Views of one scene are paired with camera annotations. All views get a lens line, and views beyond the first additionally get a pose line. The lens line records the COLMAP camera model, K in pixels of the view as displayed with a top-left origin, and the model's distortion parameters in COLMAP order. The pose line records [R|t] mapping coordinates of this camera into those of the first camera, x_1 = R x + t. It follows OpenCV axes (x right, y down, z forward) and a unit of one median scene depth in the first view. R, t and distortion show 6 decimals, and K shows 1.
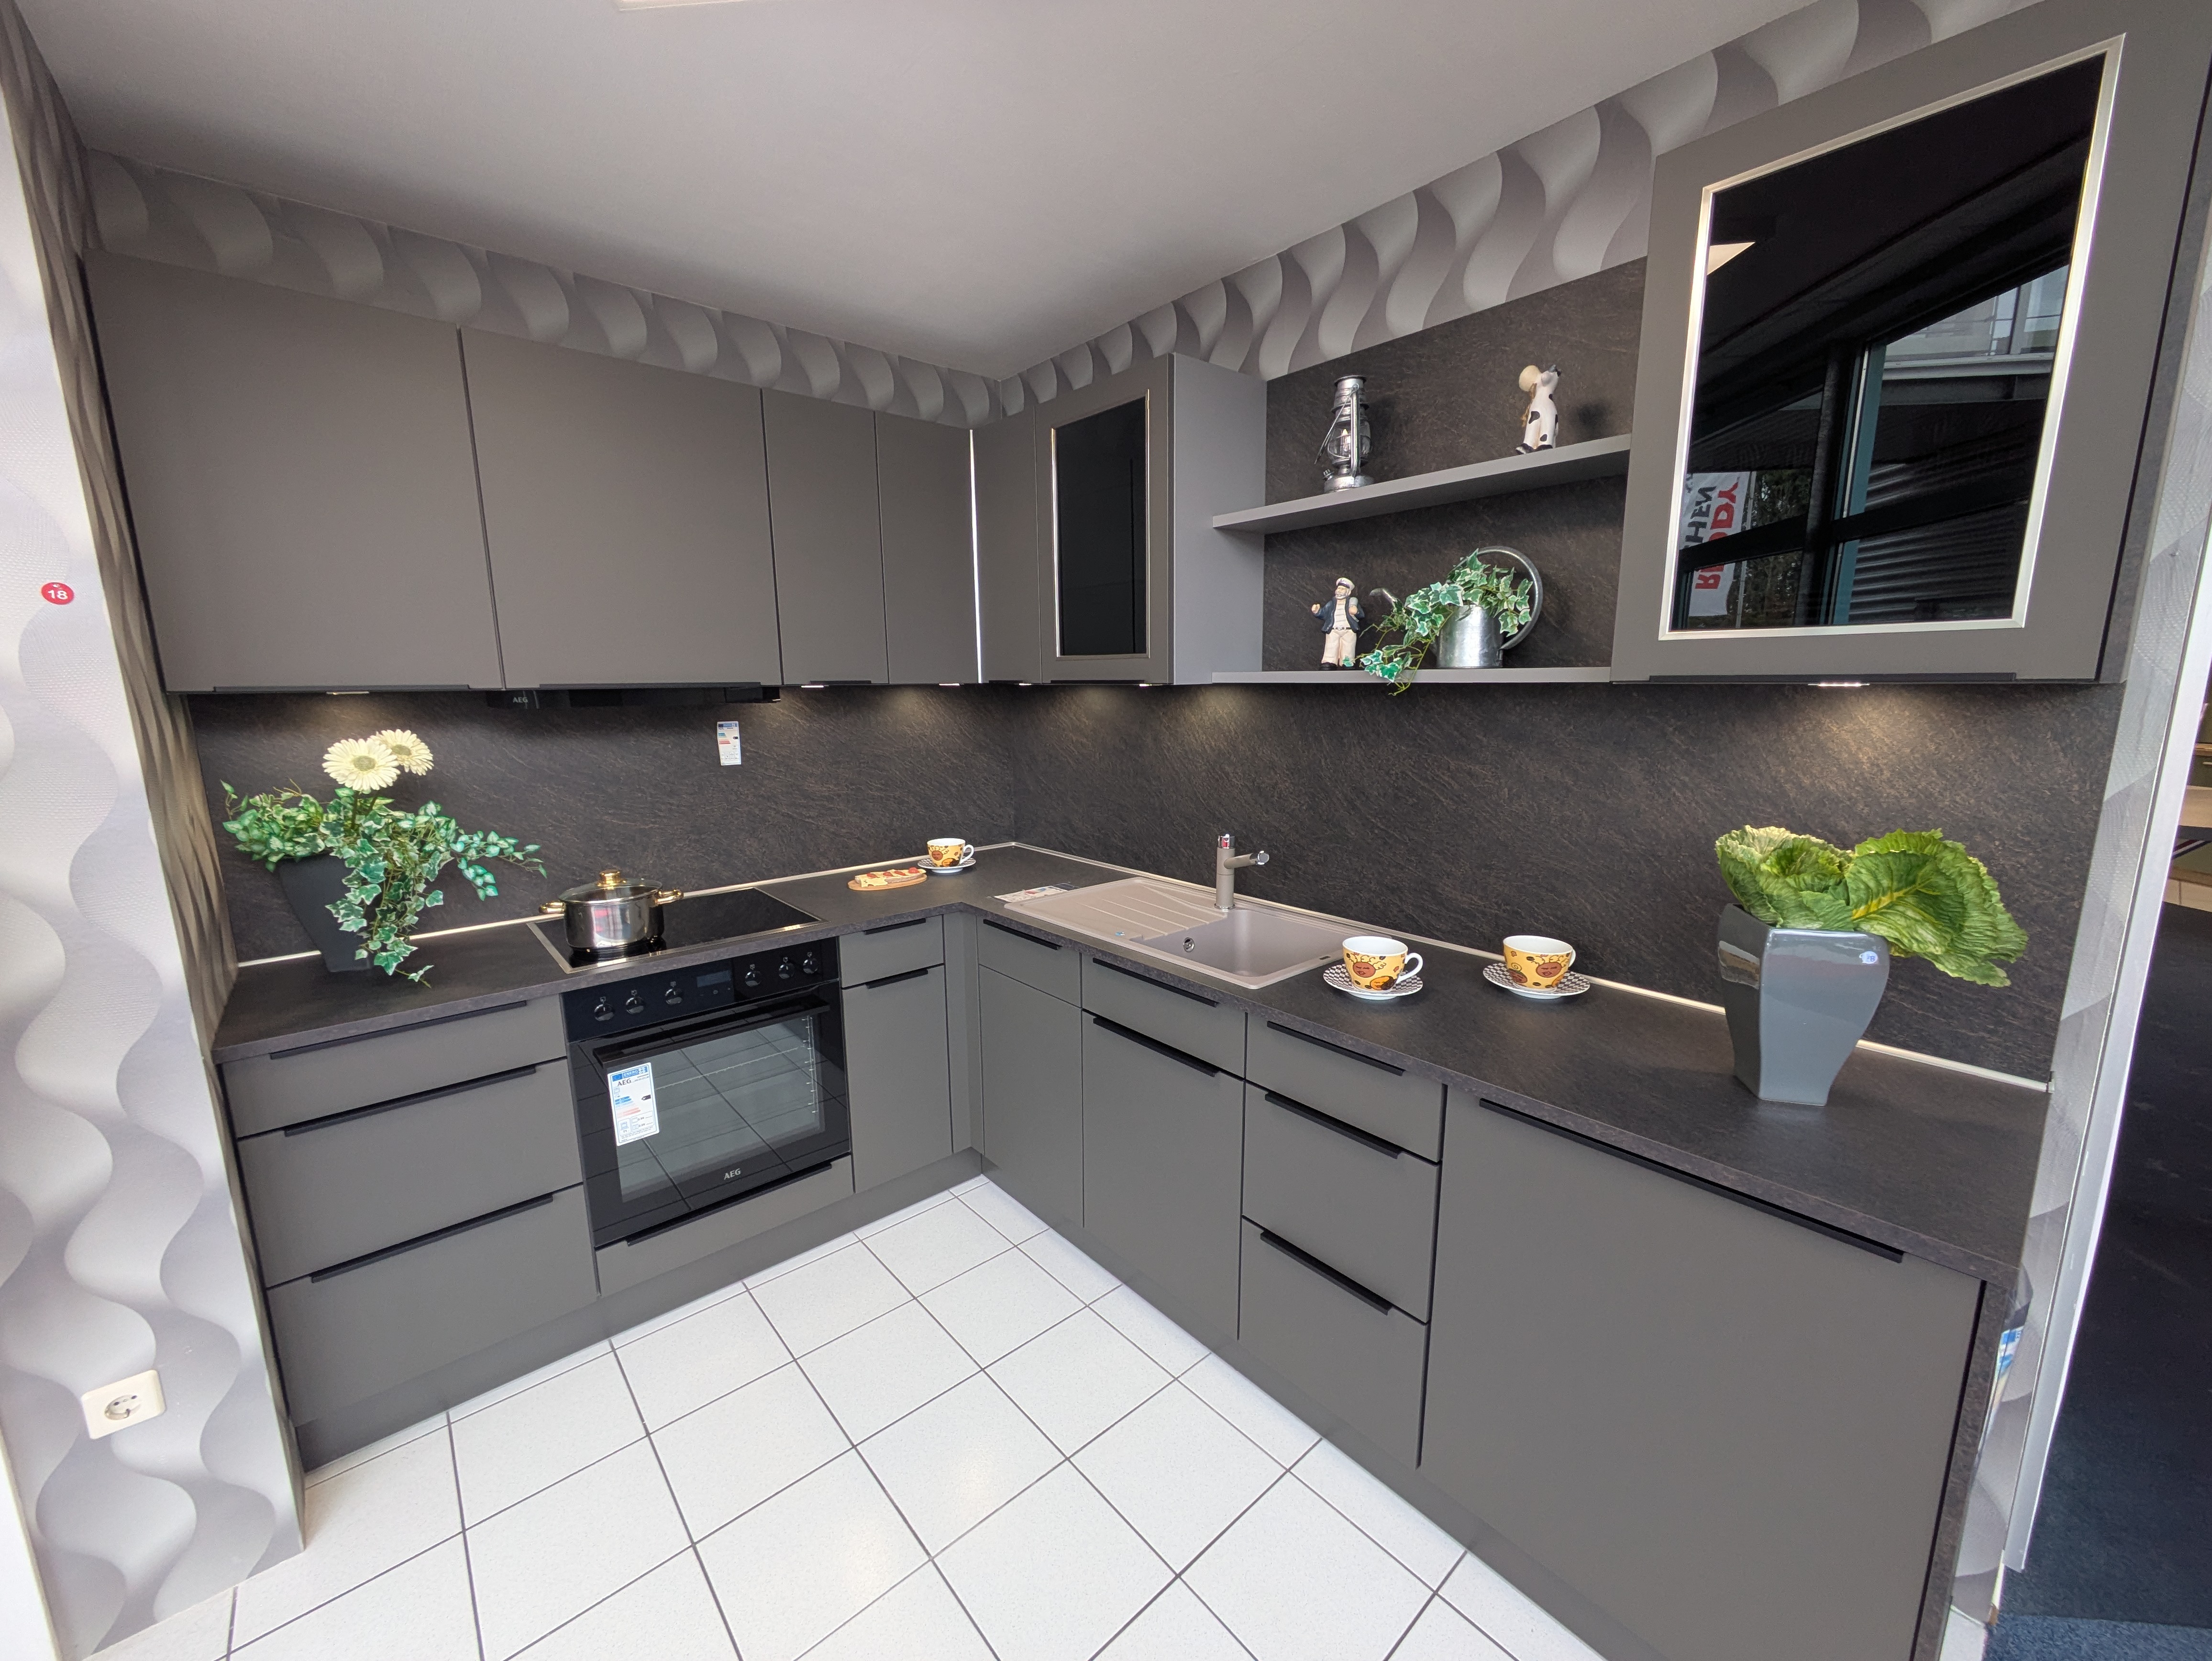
lens RADIAL K [[876.2, 0, 1098.5], [0, 876.2, 836.8], [0, 0, 1]] dist [0.000176, 0.001014]
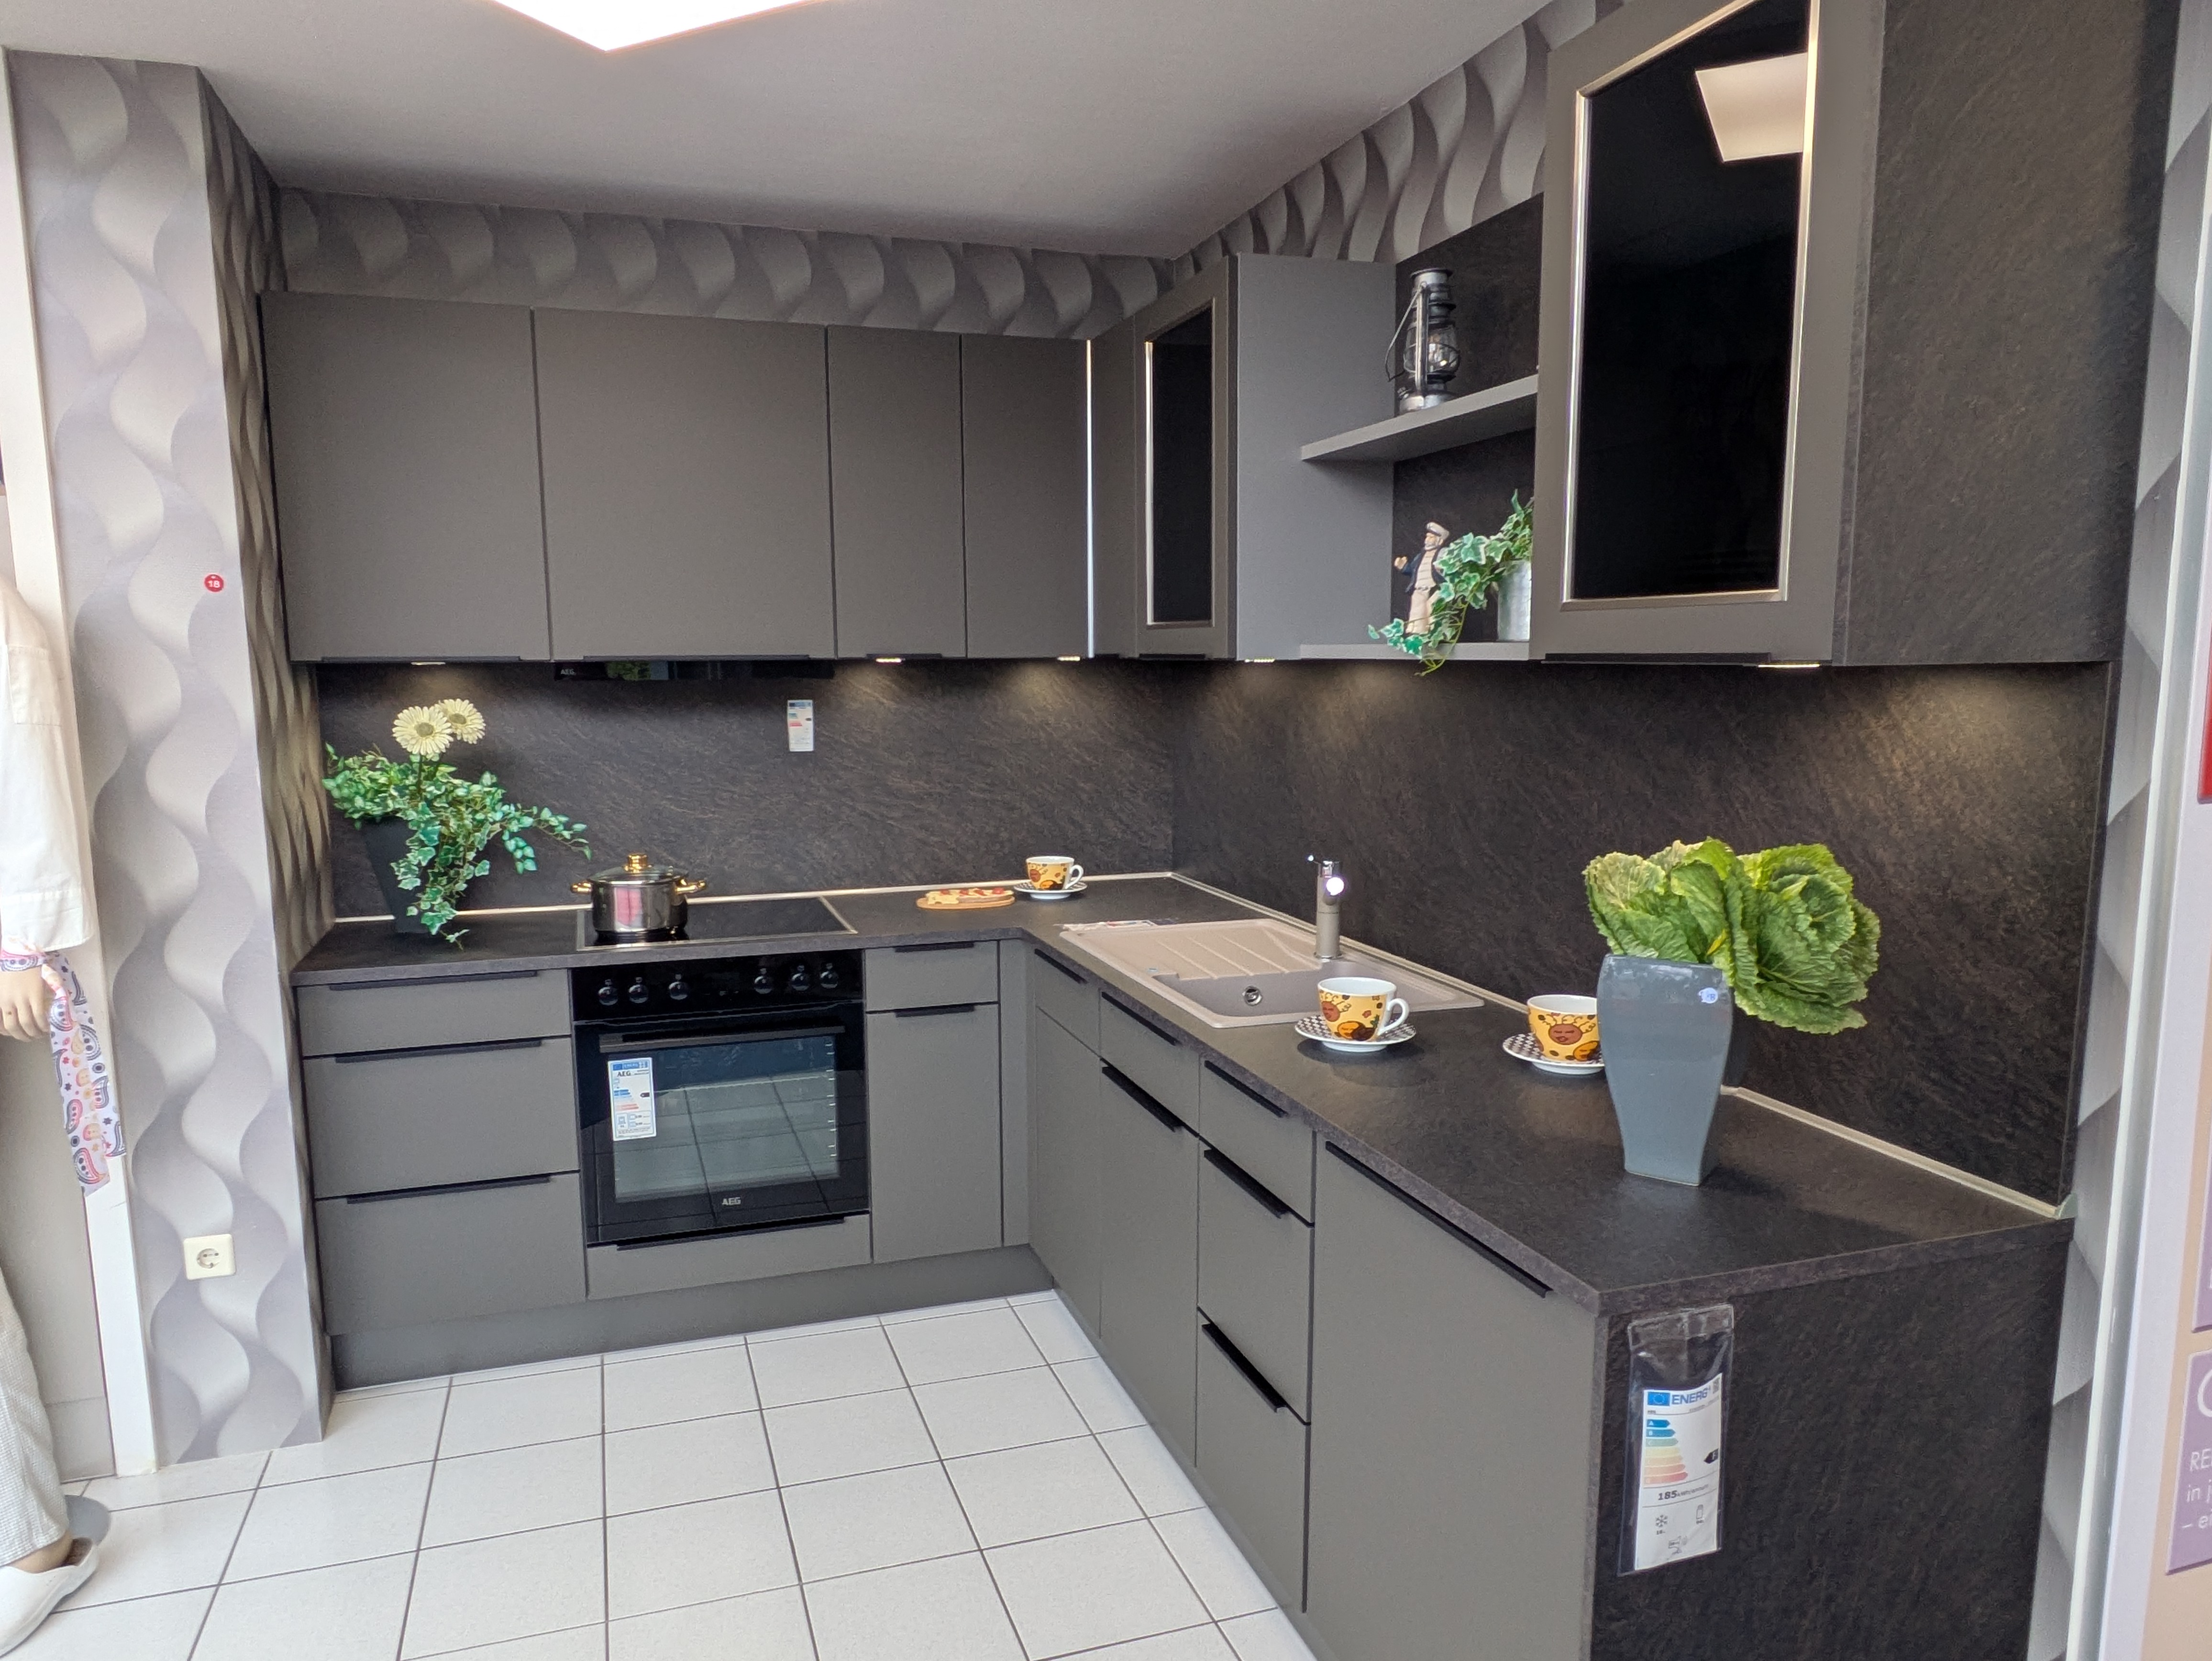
lens RADIAL K [[1493.1, 0, 1070.3], [0, 1493.1, 886.3], [0, 0, 1]] dist [-0.000383, -0.004952]
pose [[0.920652, 0.064261, -0.385059, 0.536656], [-0.072159, 0.997375, -0.006082, 0.054505], [0.383657, 0.033385, 0.922872, -0.328415]]
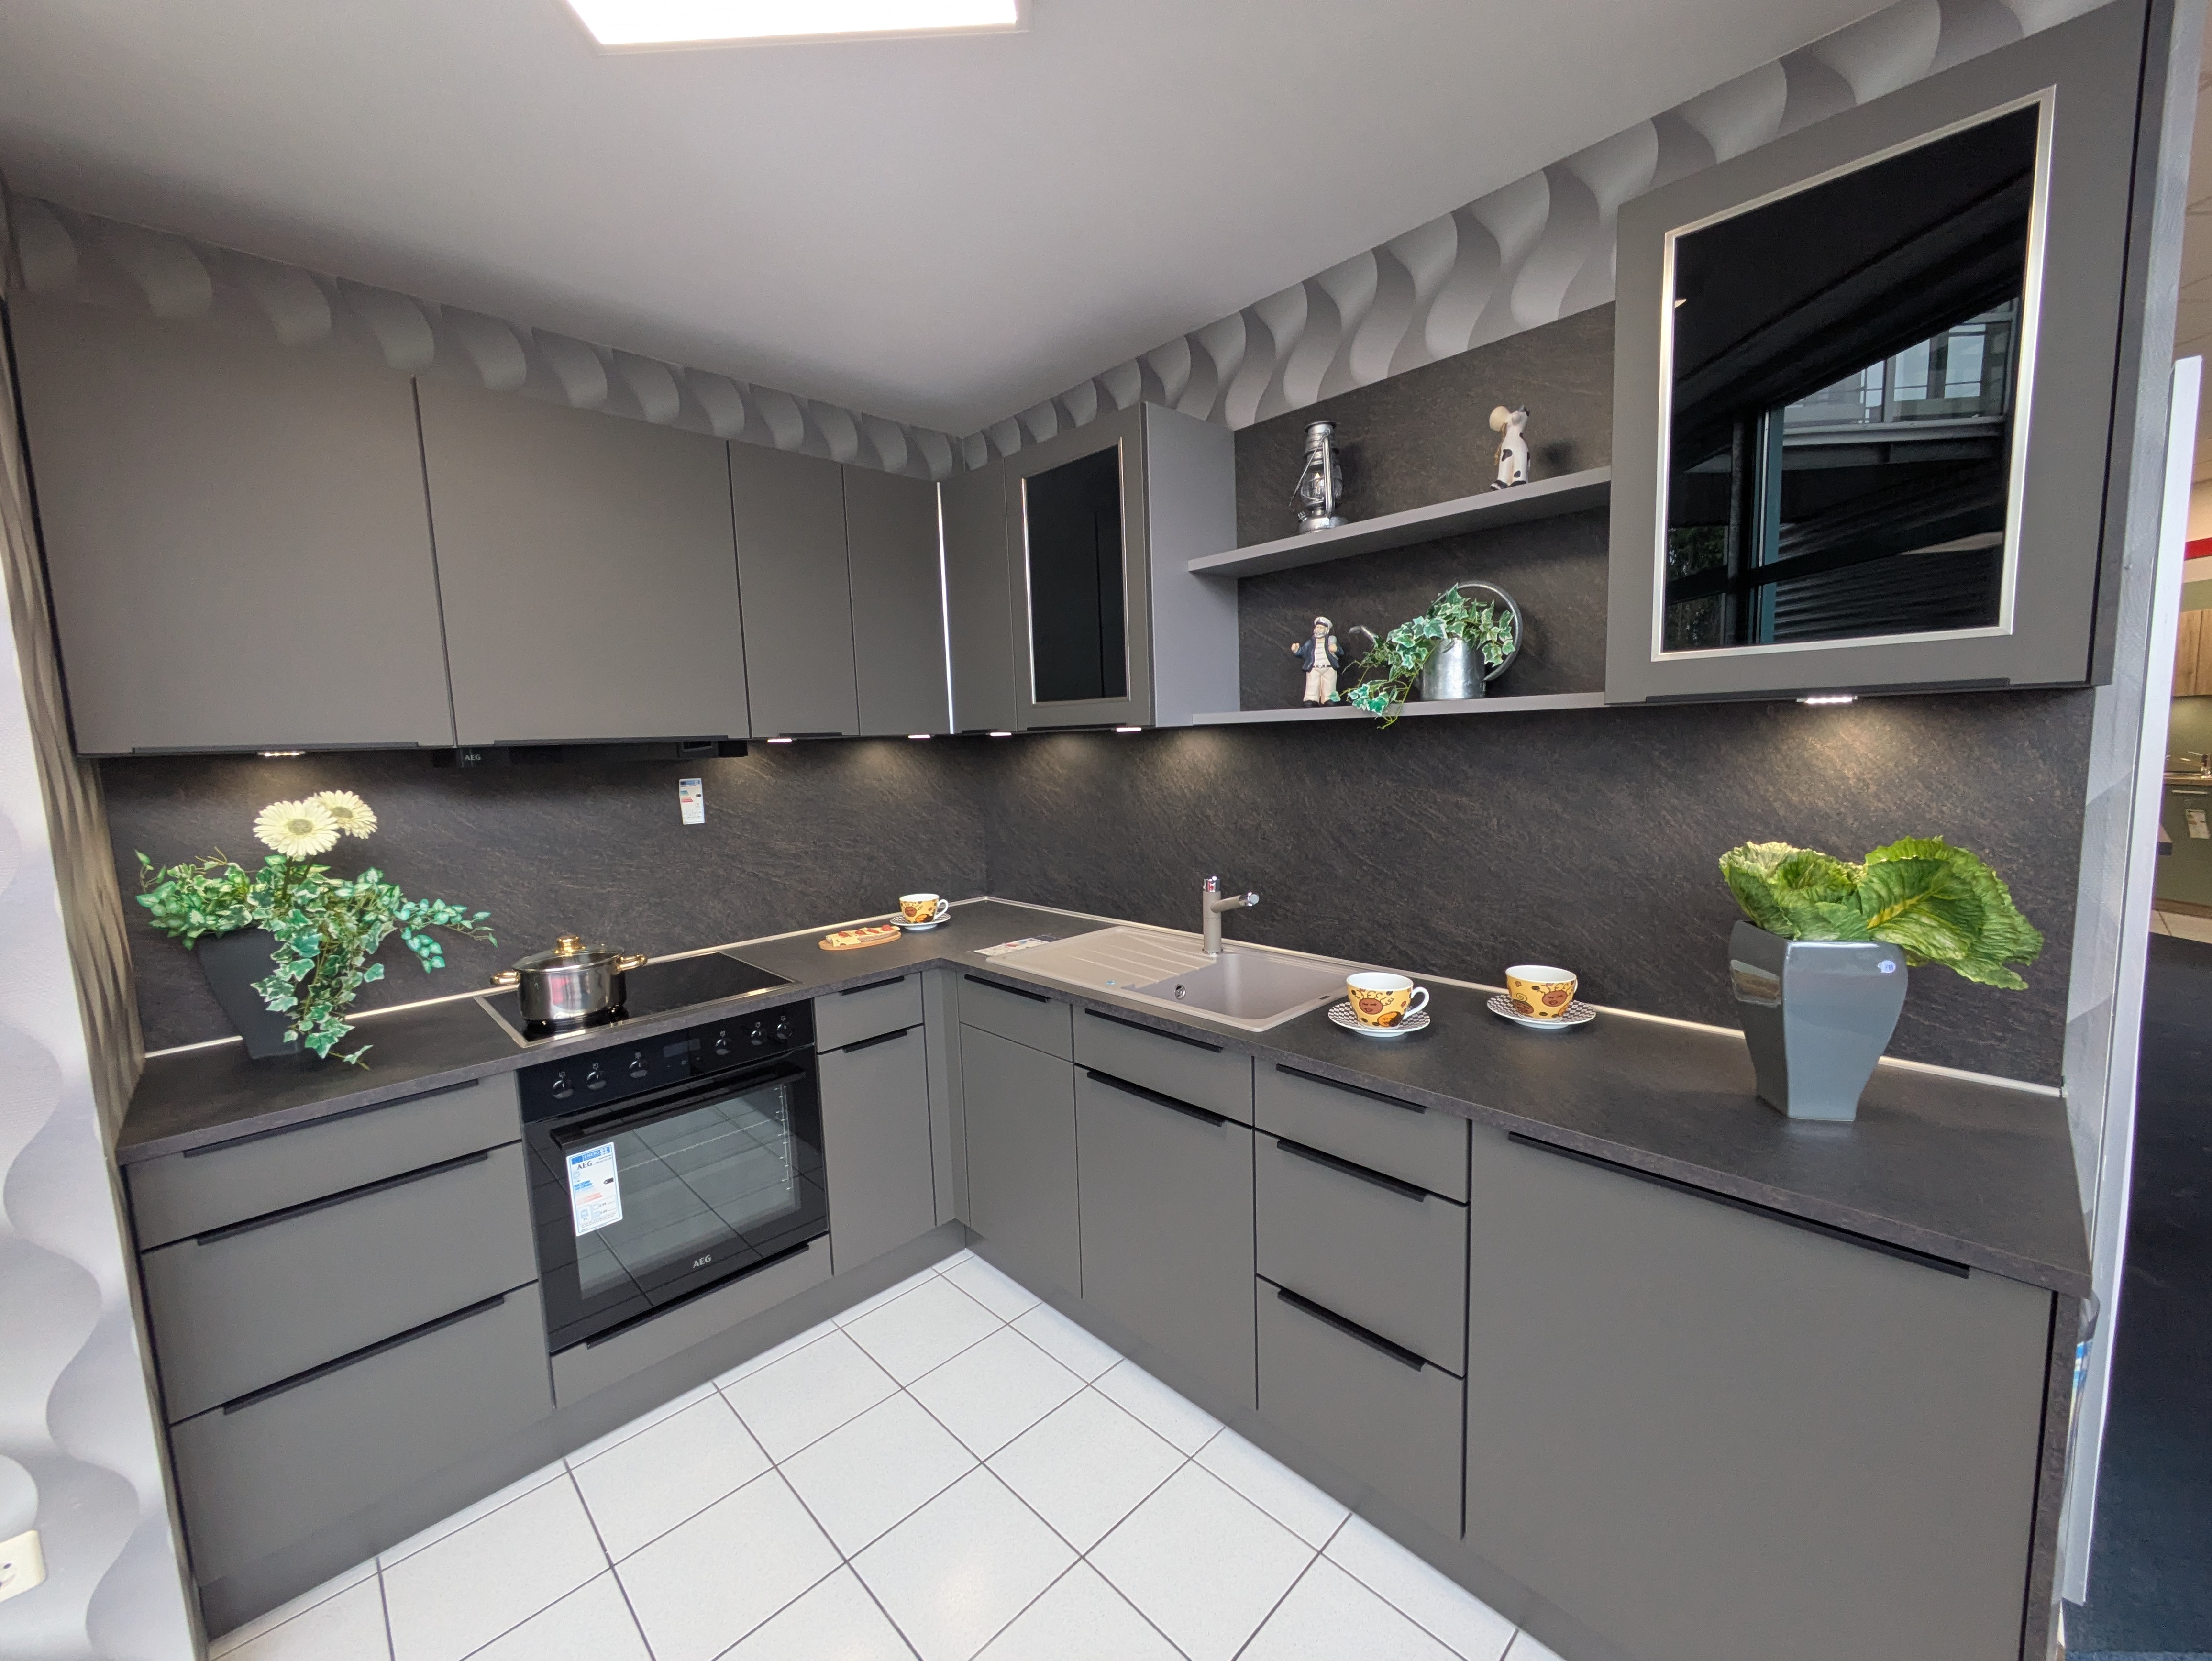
lens RADIAL K [[877.8, 0, 1099.2], [0, 877.8, 837.5], [0, 0, 1]] dist [0.000130, 0.000986]
pose [[0.997933, -0.030834, 0.056384, -0.042524], [0.034547, 0.997214, -0.066115, 0.016285], [-0.054189, 0.067926, 0.996218, 0.026557]]
